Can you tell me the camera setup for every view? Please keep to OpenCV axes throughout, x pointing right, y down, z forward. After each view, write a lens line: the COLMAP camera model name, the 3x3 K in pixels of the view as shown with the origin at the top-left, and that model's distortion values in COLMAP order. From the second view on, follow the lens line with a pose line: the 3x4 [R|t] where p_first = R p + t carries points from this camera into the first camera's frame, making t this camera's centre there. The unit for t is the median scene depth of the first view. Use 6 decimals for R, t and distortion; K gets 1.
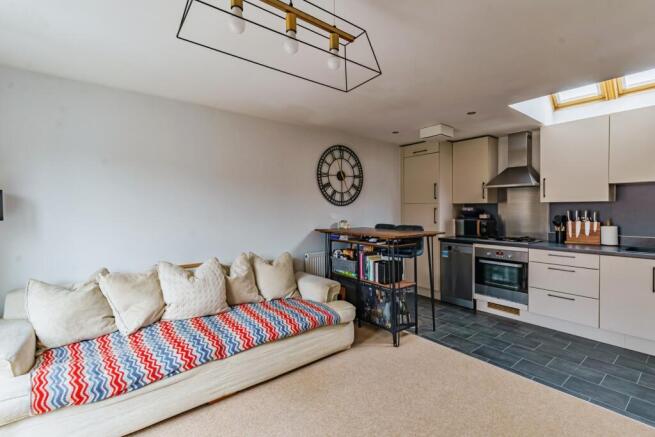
lens RADIAL K [[297.5, 0, 323.8], [0, 297.5, 216.0], [0, 0, 1]] dist [0.002179, 0.000210]
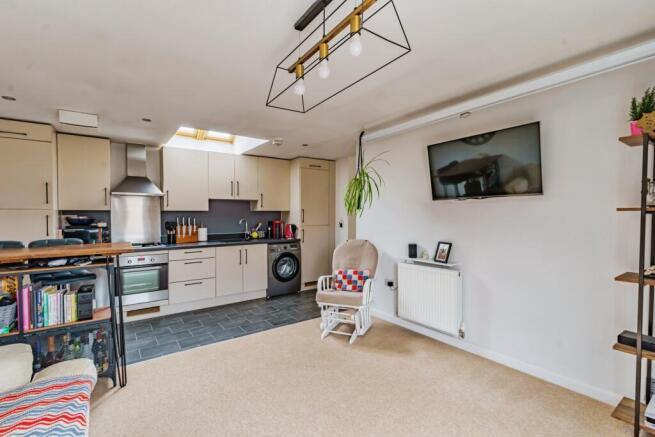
lens RADIAL K [[297.5, 0, 323.8], [0, 297.5, 216.0], [0, 0, 1]] dist [0.002179, 0.000210]
pose [[0.041200, -0.002721, 0.999147, -0.449134], [0.029895, 0.999552, 0.001489, -0.008224], [-0.998704, 0.029808, 0.041263, 0.337948]]
